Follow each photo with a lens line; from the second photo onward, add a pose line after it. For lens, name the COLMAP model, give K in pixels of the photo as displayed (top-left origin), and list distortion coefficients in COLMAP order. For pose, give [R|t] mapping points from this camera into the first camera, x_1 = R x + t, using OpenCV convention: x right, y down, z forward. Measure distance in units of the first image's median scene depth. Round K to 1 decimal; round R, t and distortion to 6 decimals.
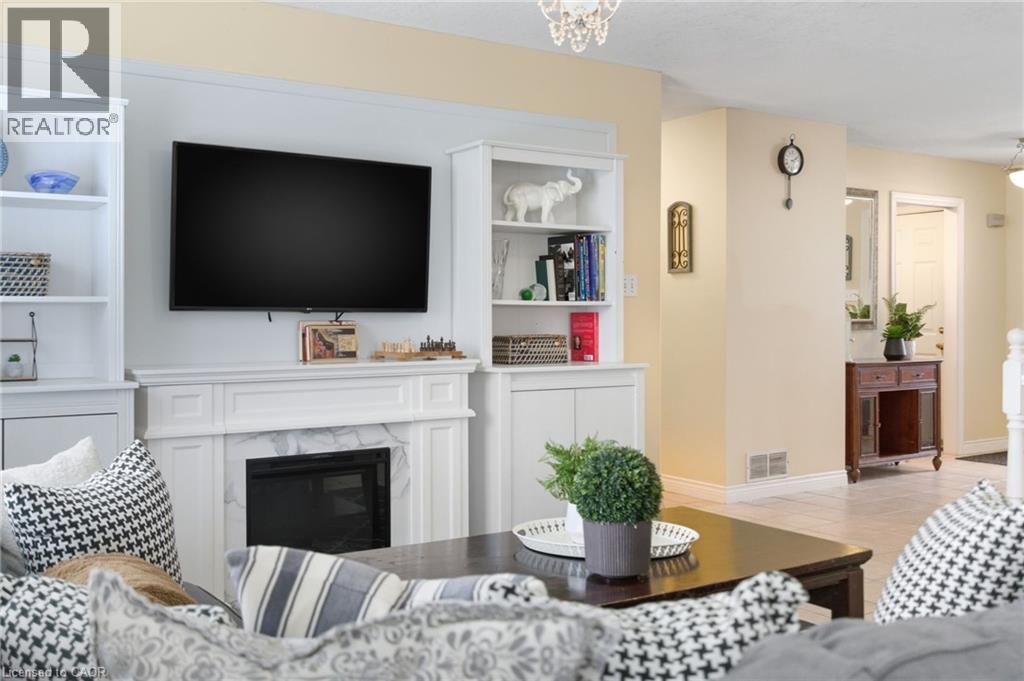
lens RADIAL K [[1019.1, 0, 512.3], [0, 1019.1, 323.0], [0, 0, 1]] dist [0.011342, -0.008233]
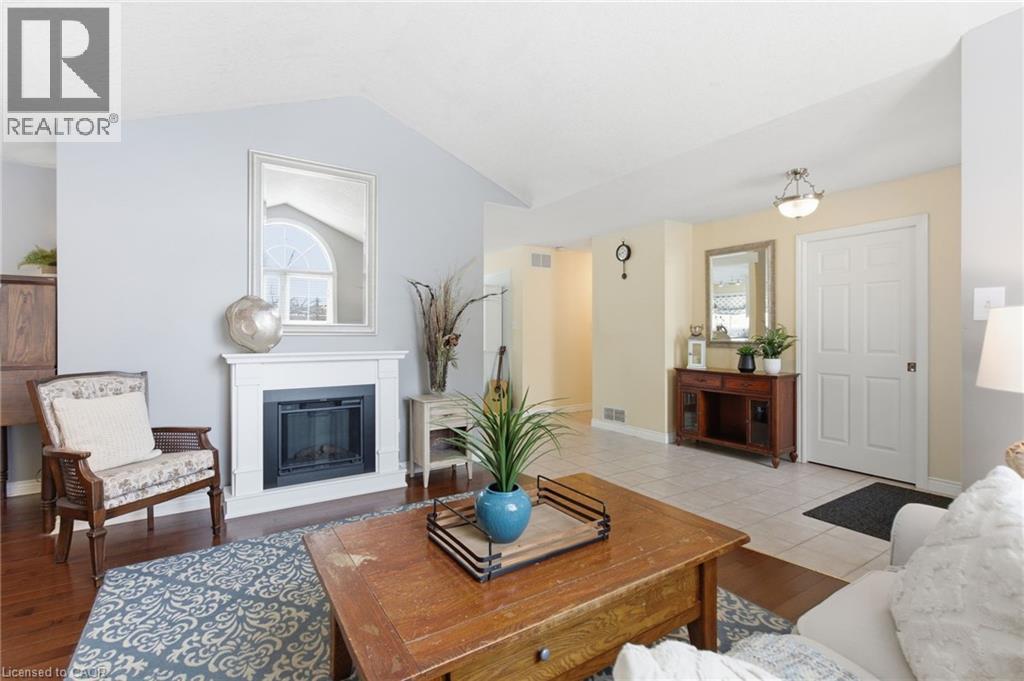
lens RADIAL K [[463.6, 0, 513.4], [0, 463.6, 338.5], [0, 0, 1]] dist [0.001909, -0.000172]
pose [[-0.004231, 0.015738, -0.999867, 1.741298], [-0.004299, 0.999867, 0.015756, -0.026614], [0.999982, 0.004365, -0.004163, 1.265024]]
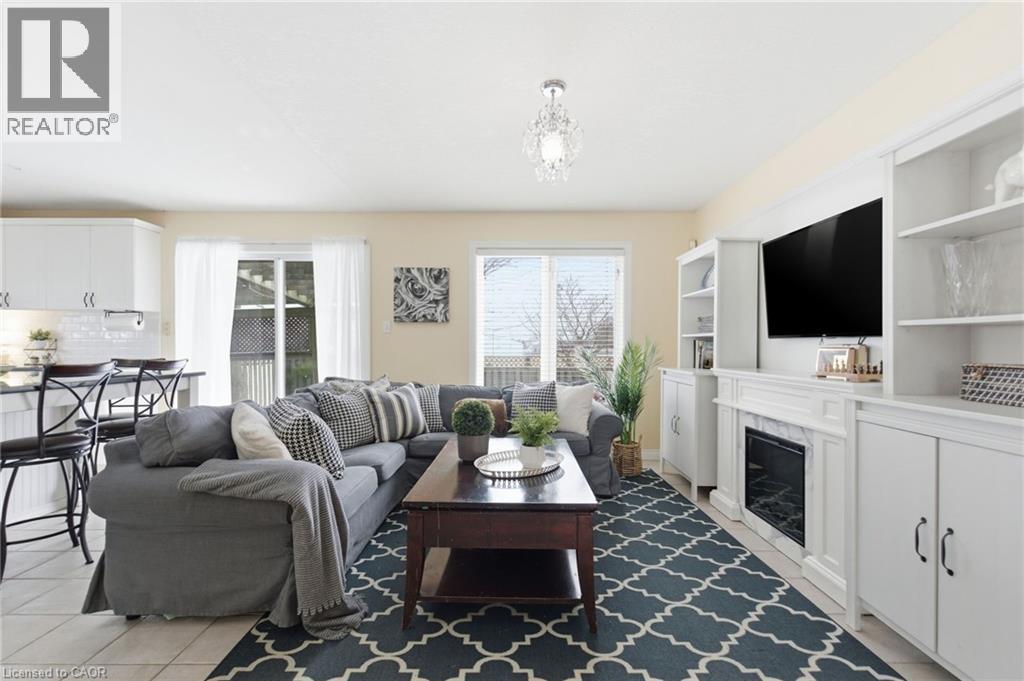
lens RADIAL K [[463.6, 0, 513.4], [0, 463.6, 338.5], [0, 0, 1]] dist [0.001909, -0.000172]
pose [[-0.551363, -0.010330, -0.834202, 0.547125], [-0.001973, 0.999937, -0.011079, -0.002295], [0.834263, -0.004463, -0.551348, 1.010661]]
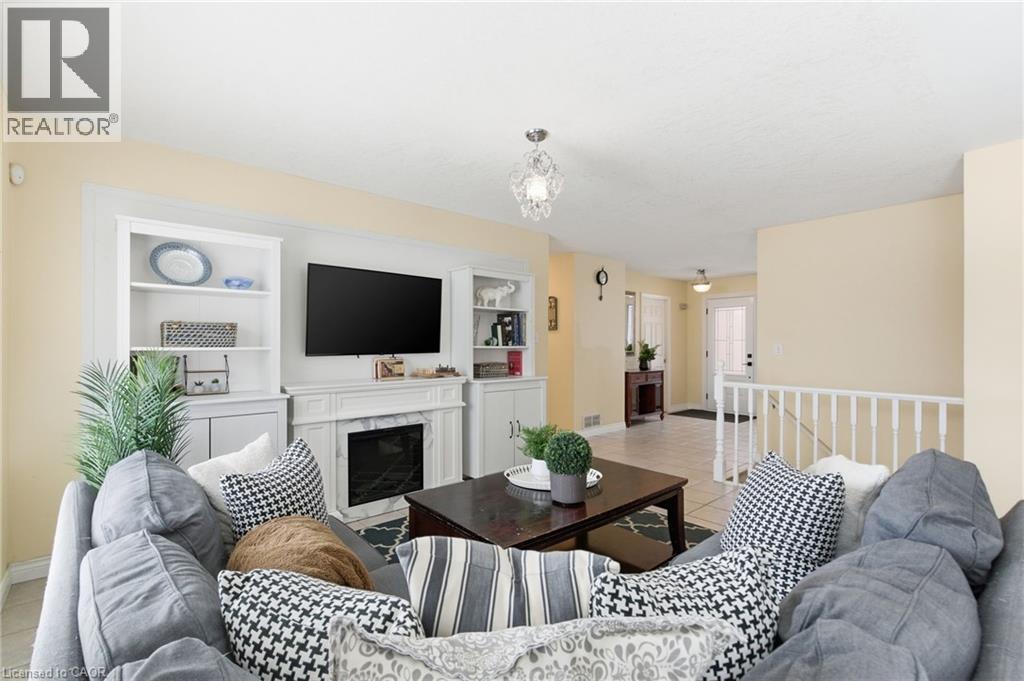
lens RADIAL K [[460.5, 0, 510.6], [0, 460.5, 346.3], [0, 0, 1]] dist [0.000658, 0.000041]
pose [[0.990759, 0.000701, 0.135632, -0.073618], [-0.000399, 0.999997, -0.002251, -0.021615], [-0.135633, 0.002176, 0.990757, 0.114066]]
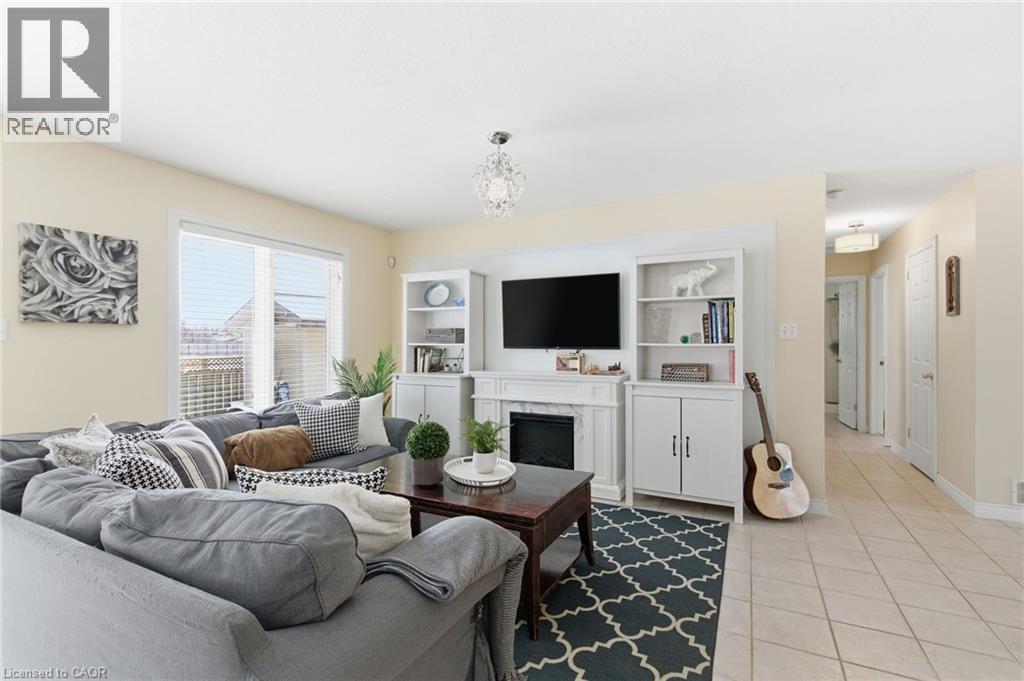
lens RADIAL K [[463.6, 0, 513.4], [0, 463.6, 338.5], [0, 0, 1]] dist [0.001909, -0.000172]
pose [[0.484117, -0.002837, -0.874999, 0.627529], [-0.002420, 0.999987, -0.004581, -0.028696], [0.875000, 0.004335, 0.484104, 0.444360]]
